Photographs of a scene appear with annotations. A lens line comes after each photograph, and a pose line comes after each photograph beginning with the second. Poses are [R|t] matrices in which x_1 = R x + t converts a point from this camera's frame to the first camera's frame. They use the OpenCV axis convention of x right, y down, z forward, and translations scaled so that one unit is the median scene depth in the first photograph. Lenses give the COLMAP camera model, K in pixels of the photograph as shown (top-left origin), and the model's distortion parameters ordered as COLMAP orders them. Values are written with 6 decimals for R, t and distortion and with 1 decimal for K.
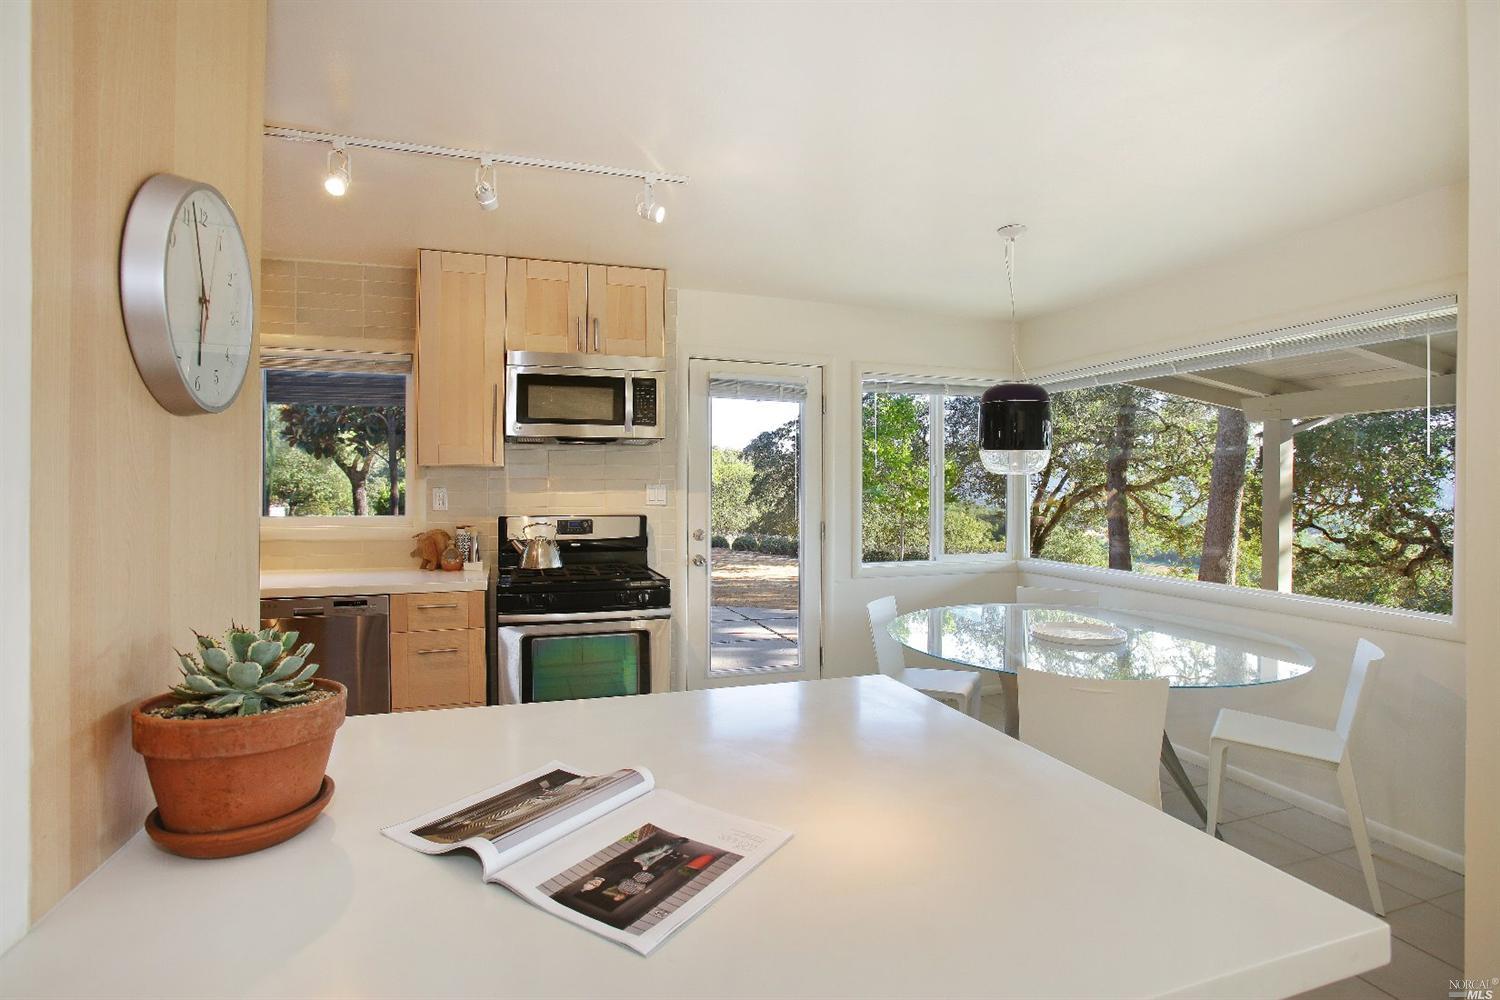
lens RADIAL K [[742.9, 0, 747.7], [0, 742.9, 481.6], [0, 0, 1]] dist [-0.001309, -0.000117]
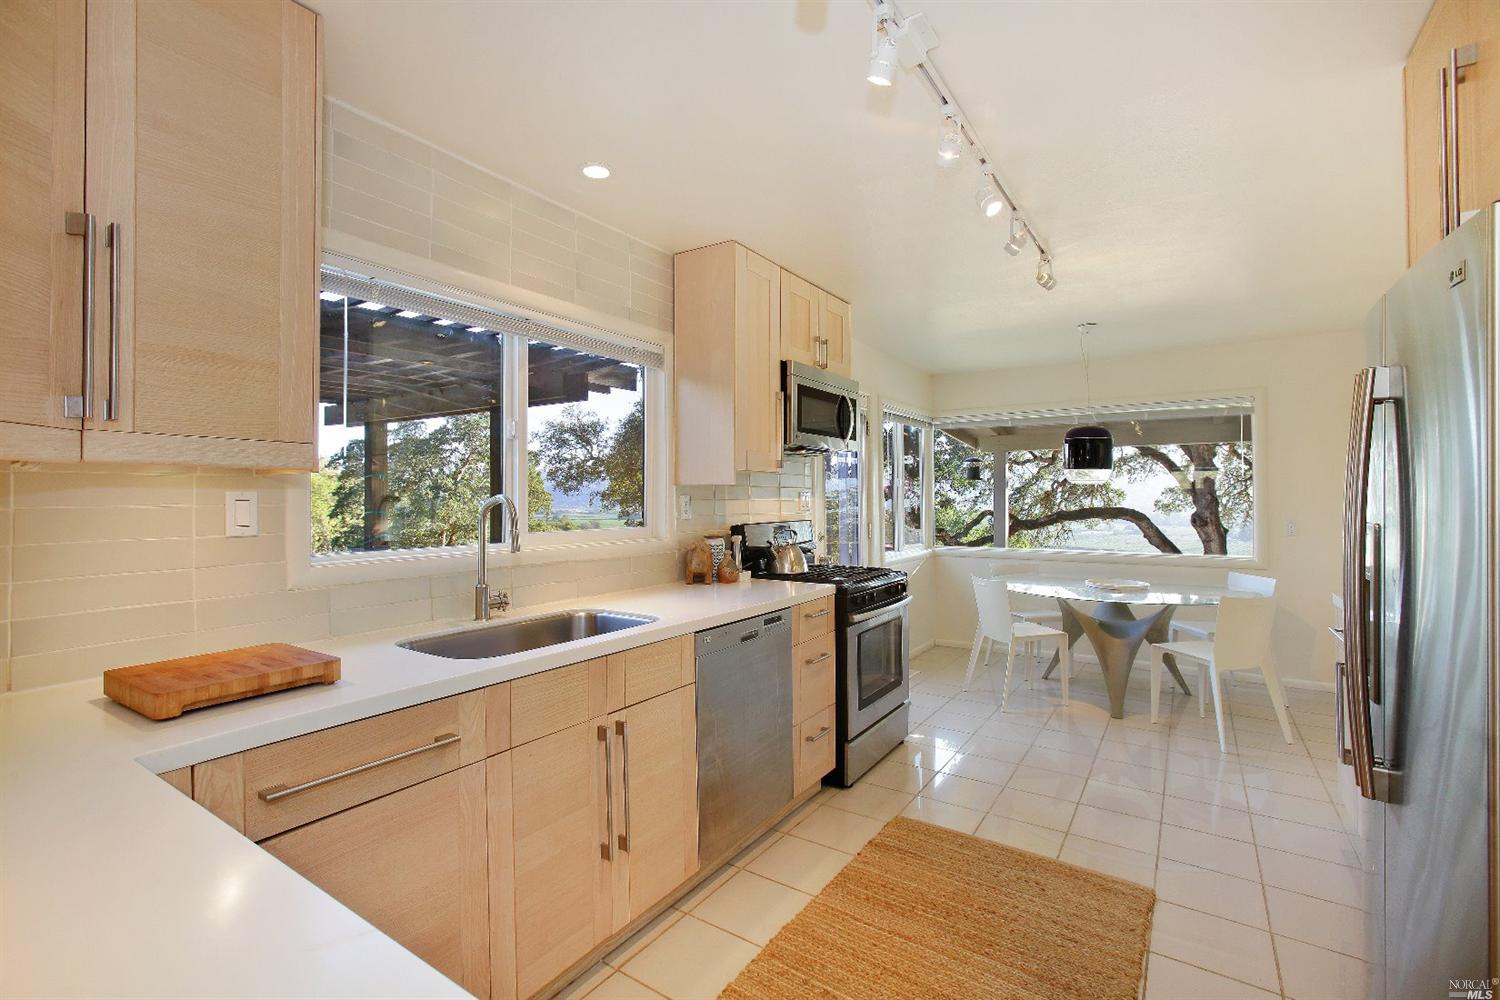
lens RADIAL K [[659.3, 0, 741.0], [0, 659.3, 488.0], [0, 0, 1]] dist [0.000451, 0.000040]
pose [[0.768115, 0.004700, 0.640295, -0.904094], [0.000843, 0.999965, -0.008352, 0.006450], [-0.640312, 0.006955, 0.768084, 0.332703]]
